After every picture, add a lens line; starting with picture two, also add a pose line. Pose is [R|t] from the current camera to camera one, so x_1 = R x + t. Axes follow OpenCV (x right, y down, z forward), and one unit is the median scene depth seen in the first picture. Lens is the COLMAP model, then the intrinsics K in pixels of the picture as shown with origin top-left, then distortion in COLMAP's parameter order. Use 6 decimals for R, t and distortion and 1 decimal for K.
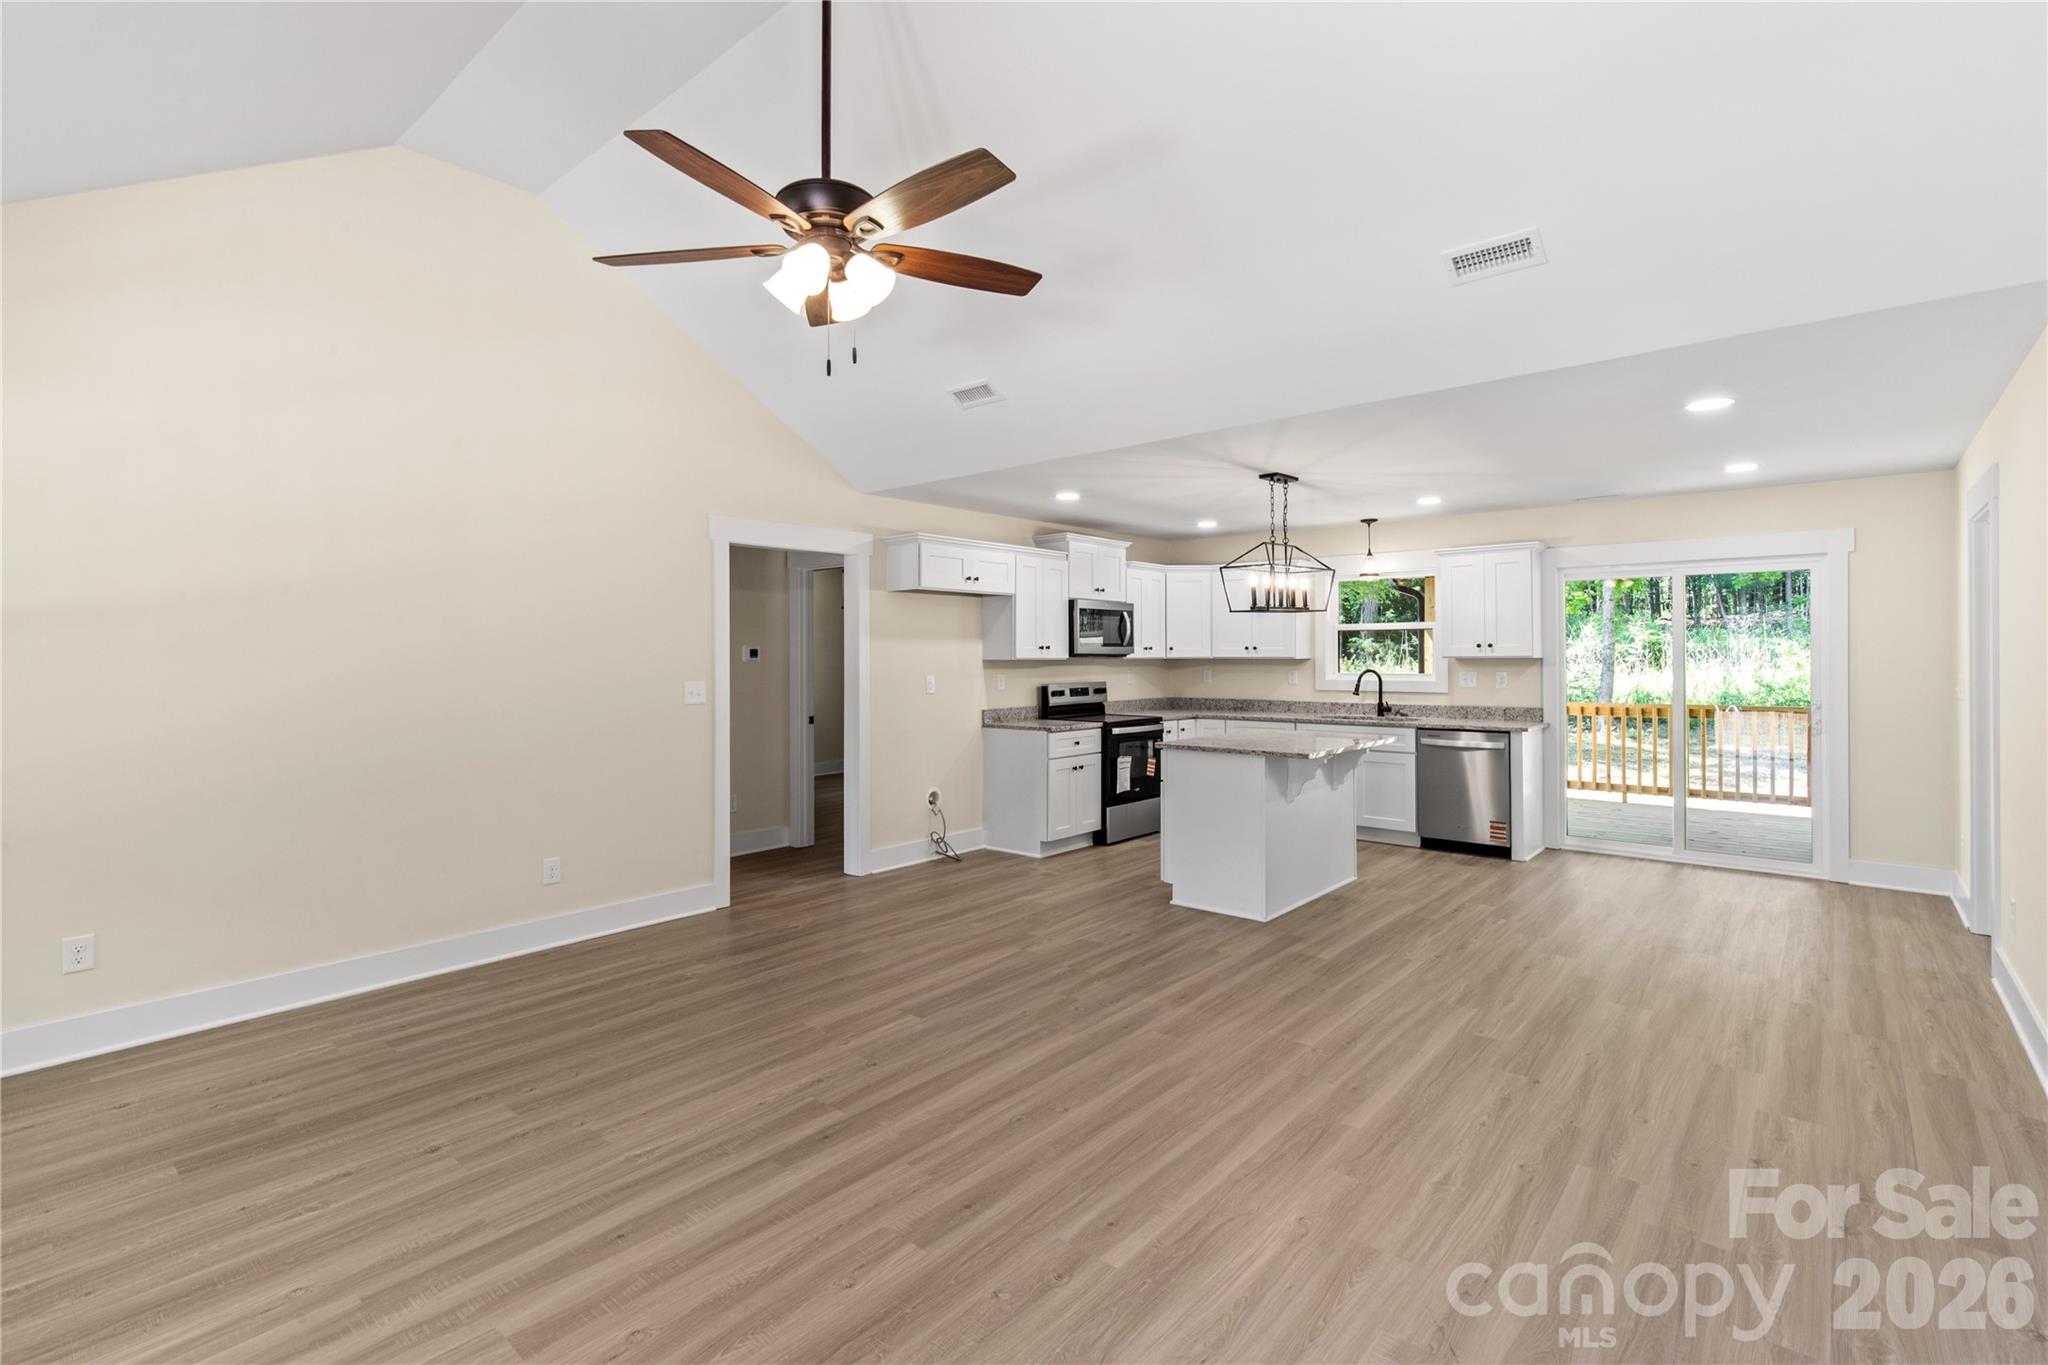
lens RADIAL K [[939.4, 0, 1032.7], [0, 939.4, 655.7], [0, 0, 1]] dist [0.007598, 0.000003]
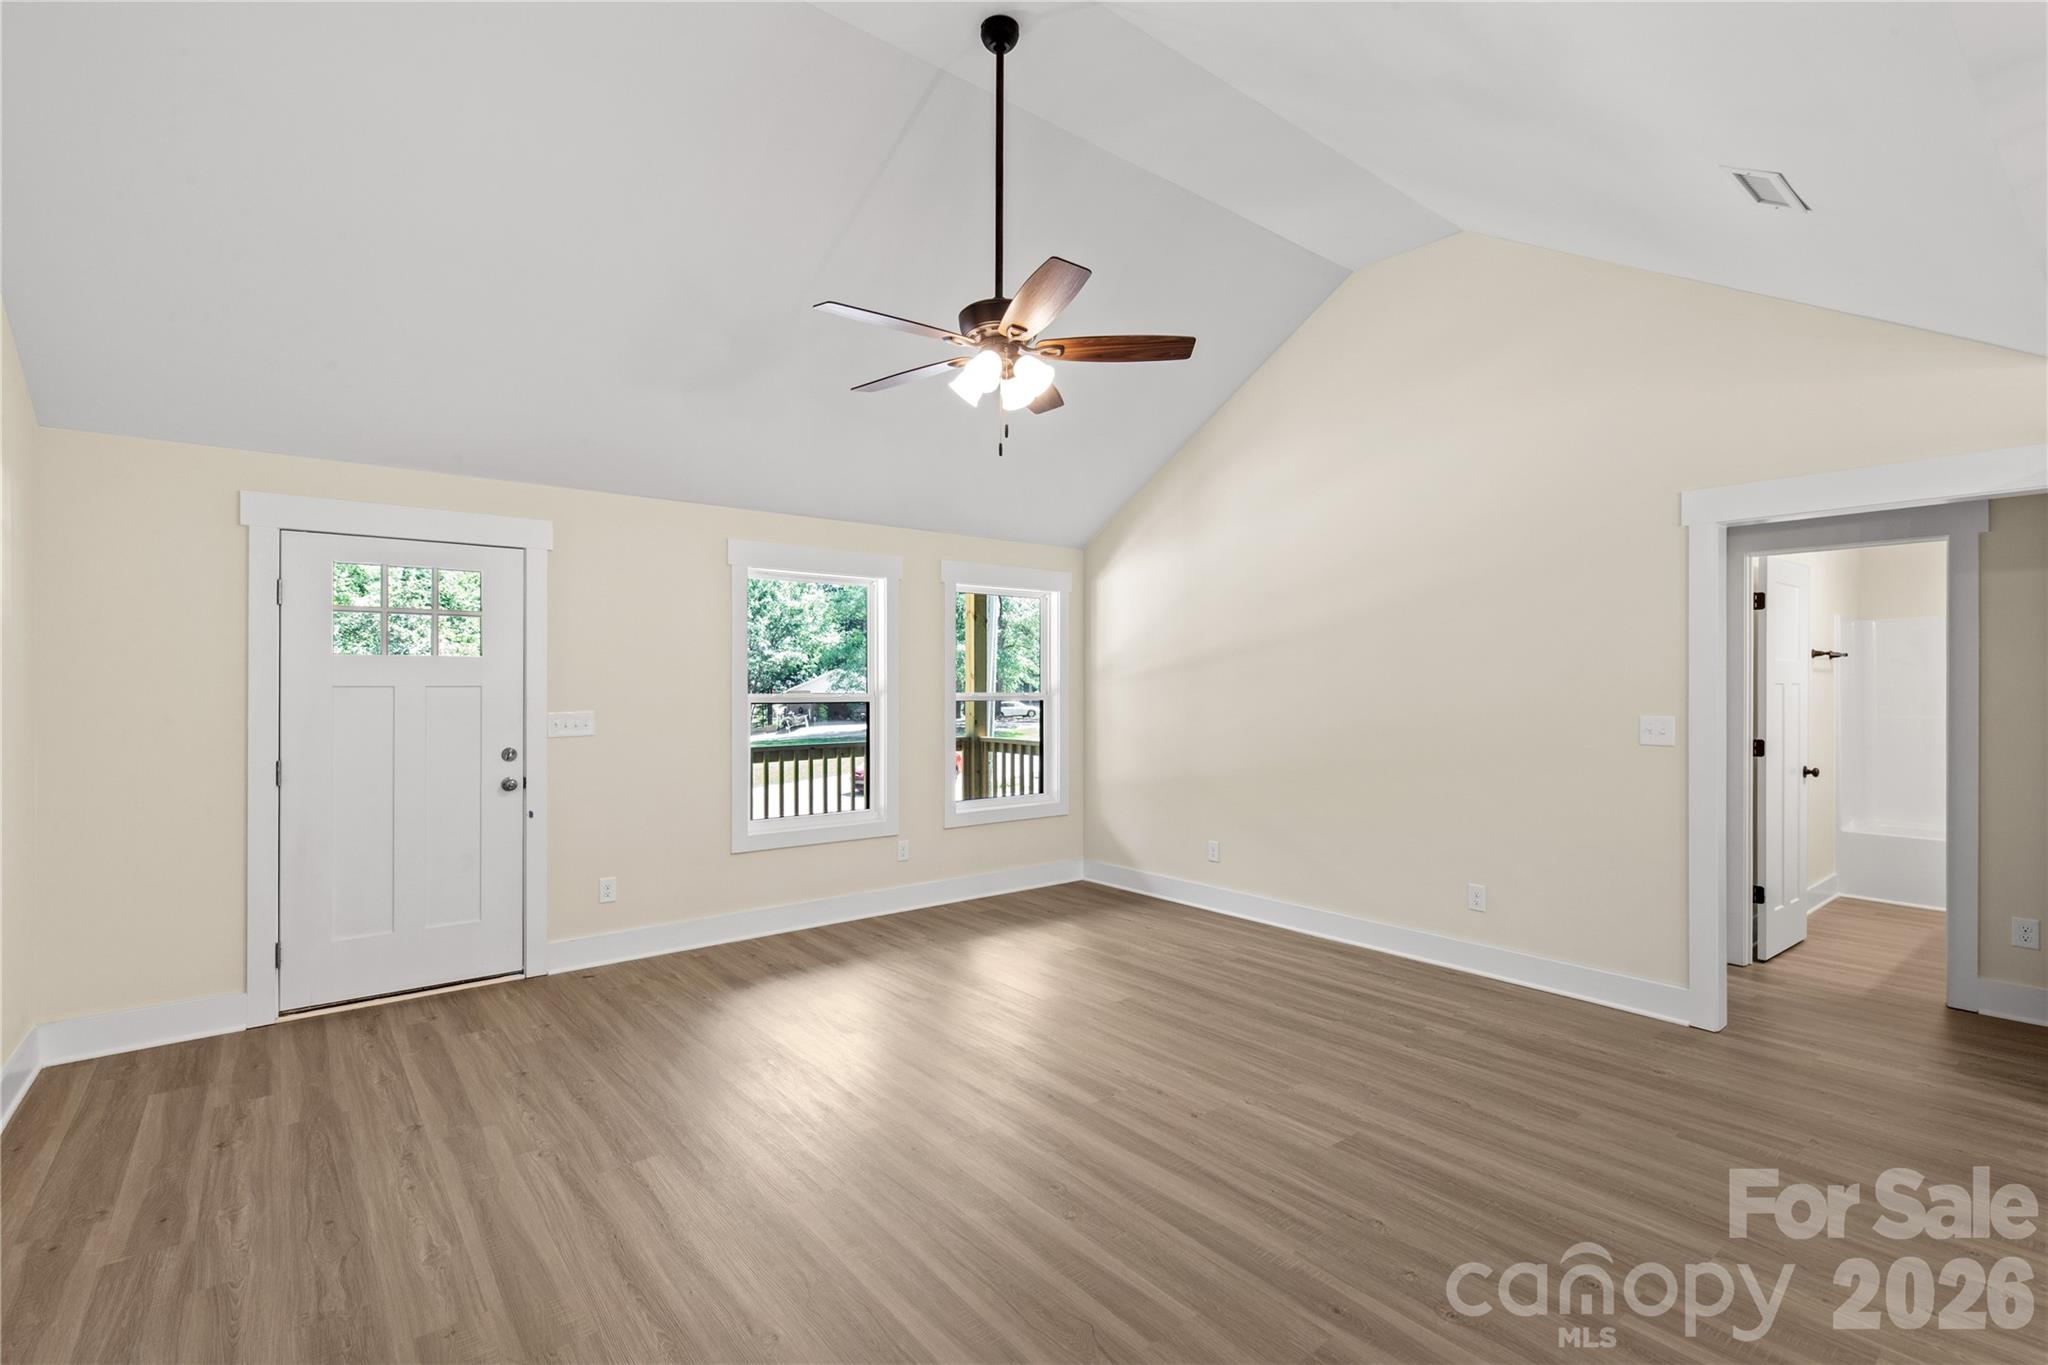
lens RADIAL K [[934.4, 0, 1016.3], [0, 934.4, 689.8], [0, 0, 1]] dist [0.006681, -0.000237]
pose [[-0.190392, 0.010227, -0.981655, 0.385995], [0.000840, 0.999947, 0.010255, -0.001962], [0.981708, 0.001128, -0.190390, 0.492680]]
